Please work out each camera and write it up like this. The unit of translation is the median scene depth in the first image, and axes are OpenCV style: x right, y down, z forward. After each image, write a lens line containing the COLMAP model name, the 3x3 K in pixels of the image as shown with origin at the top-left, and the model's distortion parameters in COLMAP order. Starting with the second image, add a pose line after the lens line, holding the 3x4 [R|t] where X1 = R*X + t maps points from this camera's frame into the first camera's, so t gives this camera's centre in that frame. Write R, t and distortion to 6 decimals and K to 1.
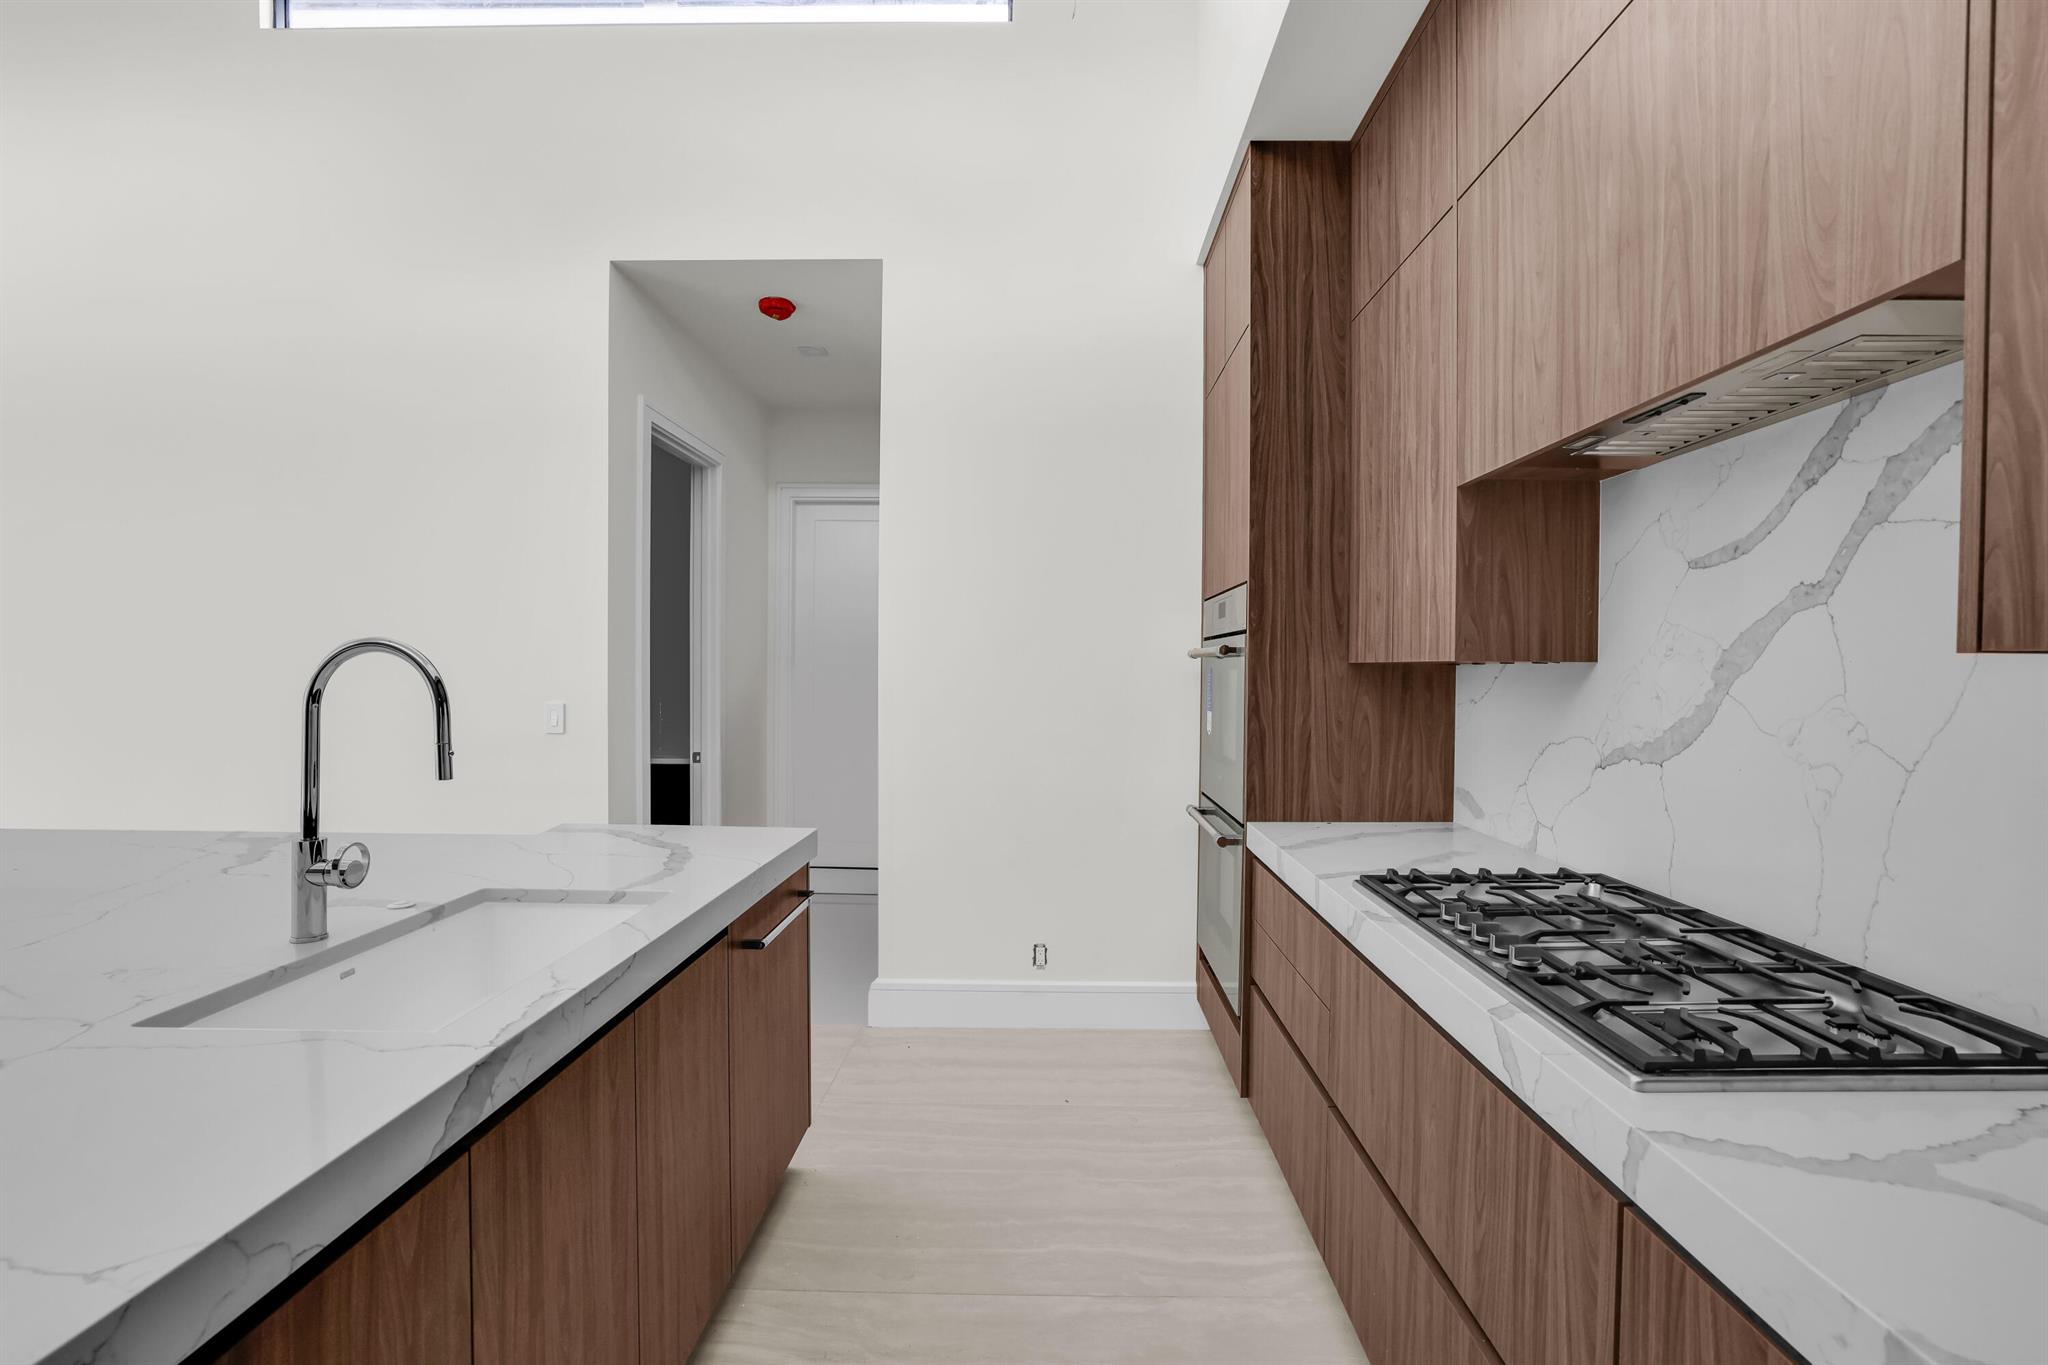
lens RADIAL K [[902.4, 0, 1030.6], [0, 902.4, 680.8], [0, 0, 1]] dist [-0.030335, 0.006018]
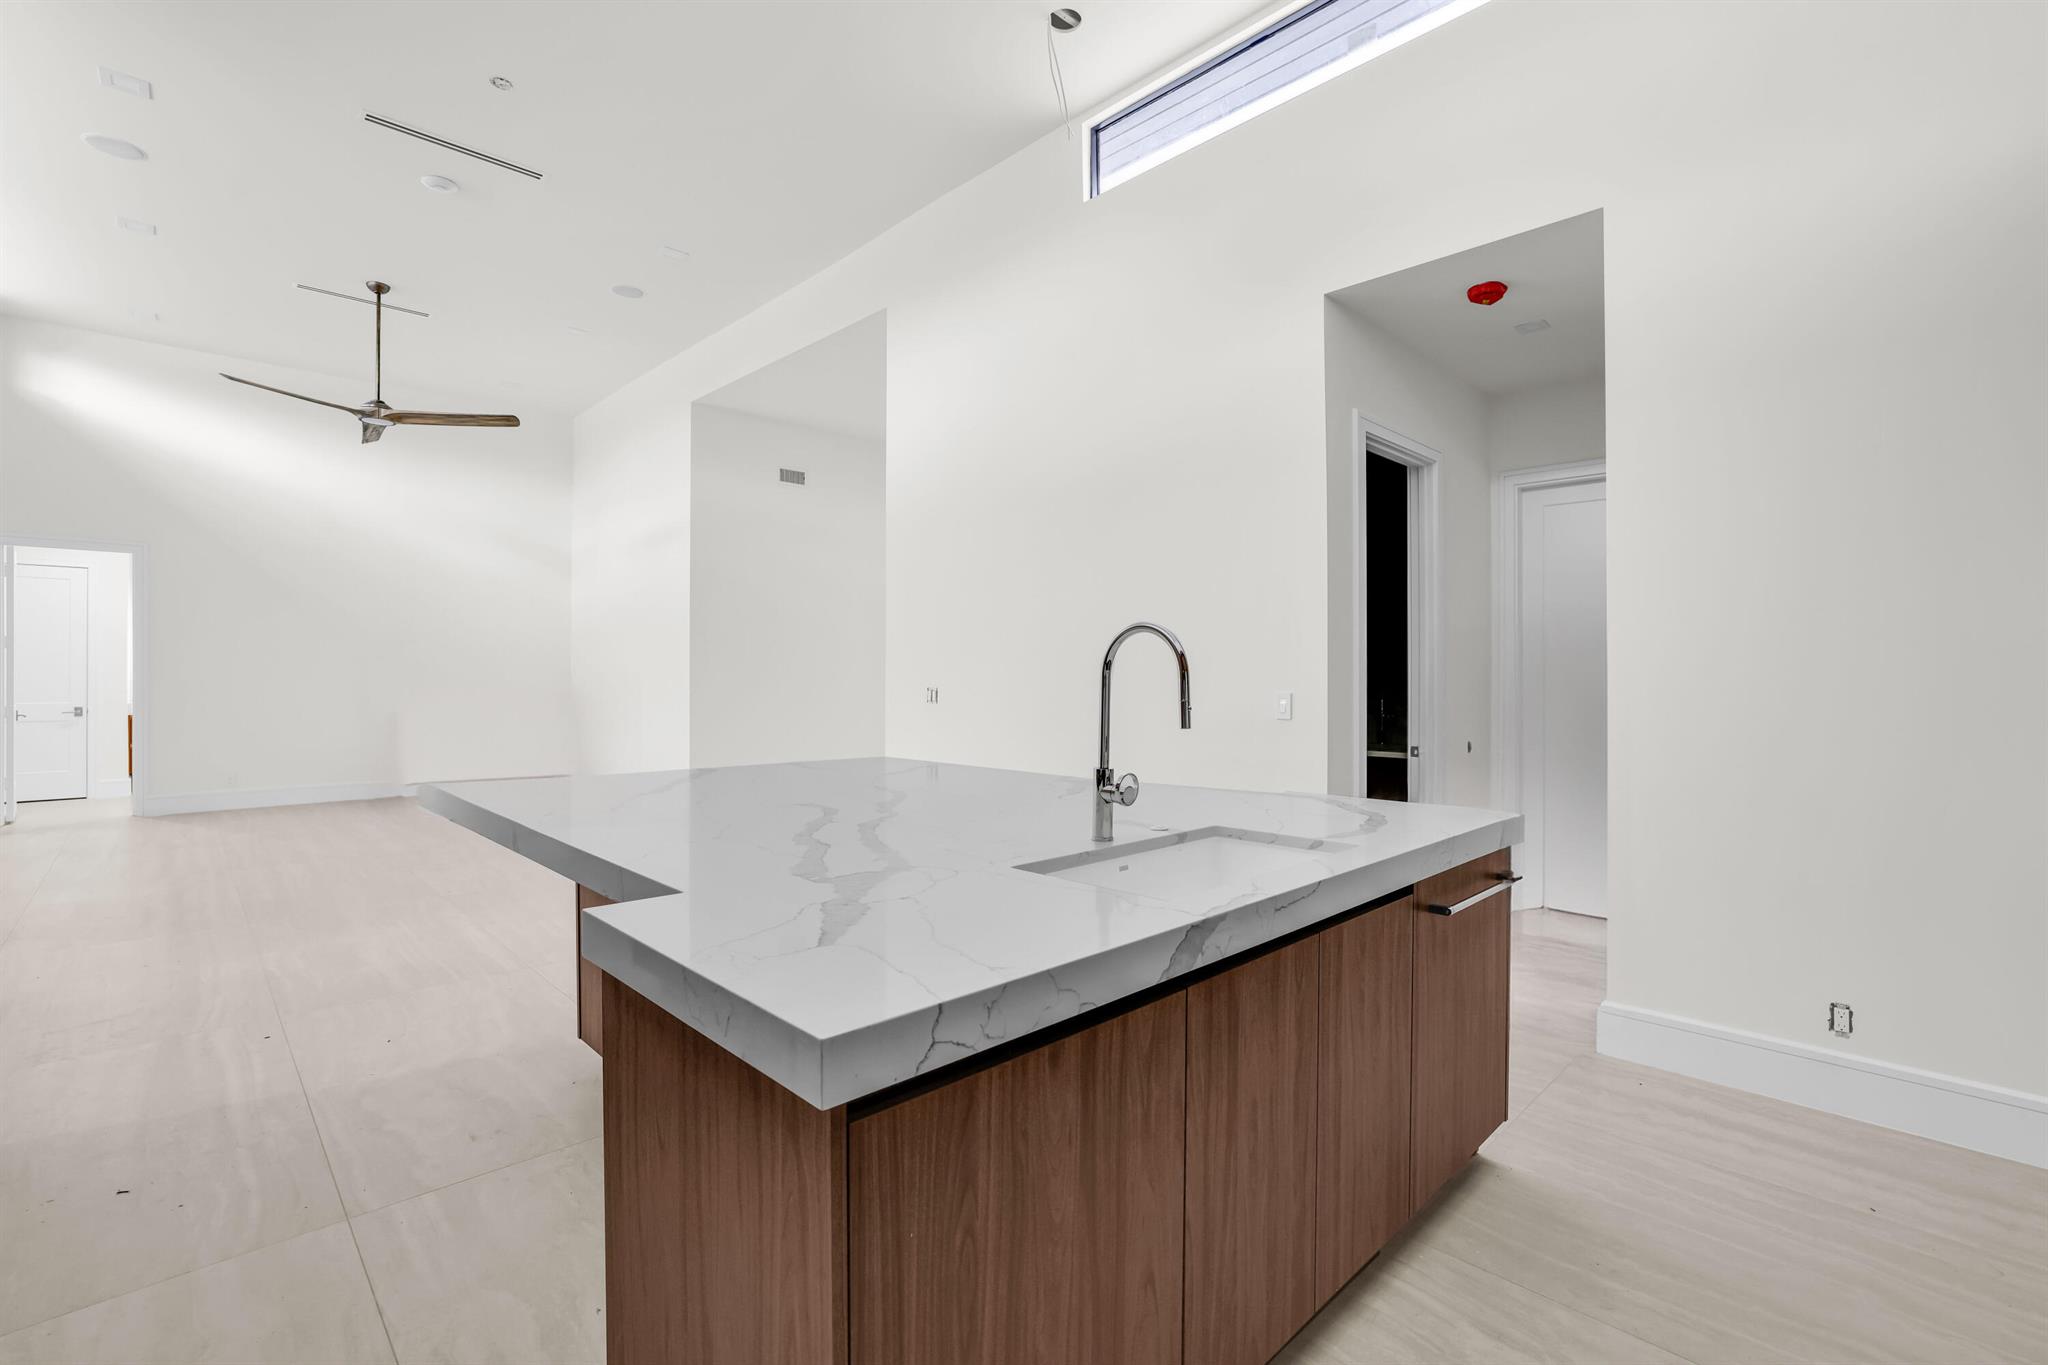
lens RADIAL K [[902.4, 0, 1010.9], [0, 902.4, 677.6], [0, 0, 1]] dist [-0.030335, 0.006018]
pose [[0.695082, -0.000549, -0.718930, 0.108530], [-0.013200, 0.999821, -0.013525, 0.052905], [0.718809, 0.018891, 0.694951, -0.099986]]
